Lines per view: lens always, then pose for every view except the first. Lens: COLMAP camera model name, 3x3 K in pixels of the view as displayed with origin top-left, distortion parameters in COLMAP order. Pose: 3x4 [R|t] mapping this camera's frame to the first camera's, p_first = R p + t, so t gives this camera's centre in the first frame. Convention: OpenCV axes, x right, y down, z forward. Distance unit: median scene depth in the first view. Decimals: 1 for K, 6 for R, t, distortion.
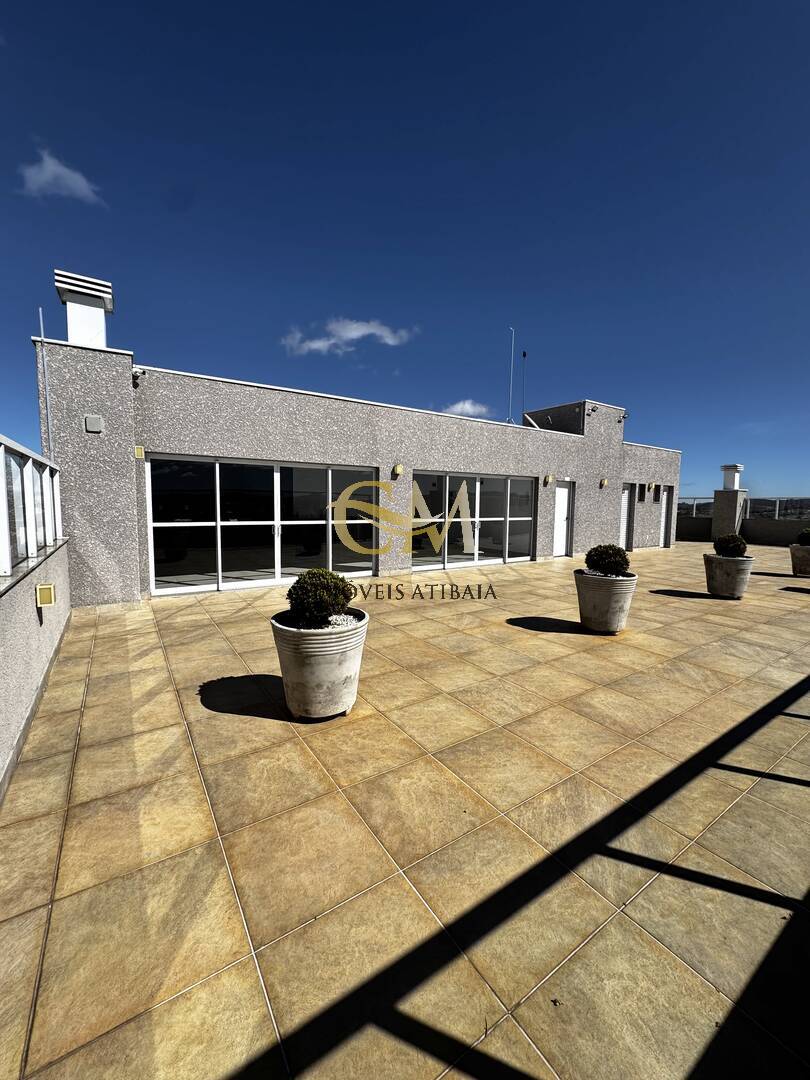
lens RADIAL K [[432.0, 0, 406.6], [0, 432.0, 539.9], [0, 0, 1]] dist [0.006192, -0.000568]
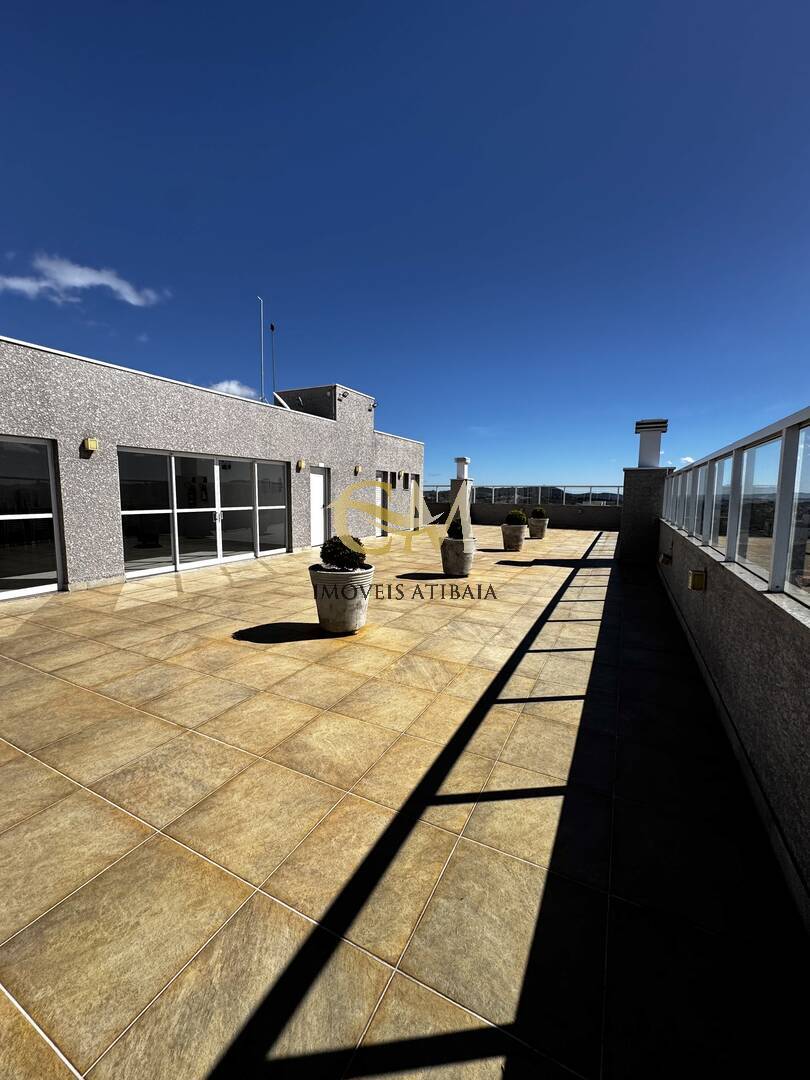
lens RADIAL K [[432.0, 0, 403.7], [0, 432.0, 536.7], [0, 0, 1]] dist [0.006192, -0.000568]
pose [[0.878053, -0.053646, 0.475546, 0.119362], [0.044155, 0.998540, 0.031115, -0.005836], [-0.476521, -0.006323, 0.879140, 0.122277]]
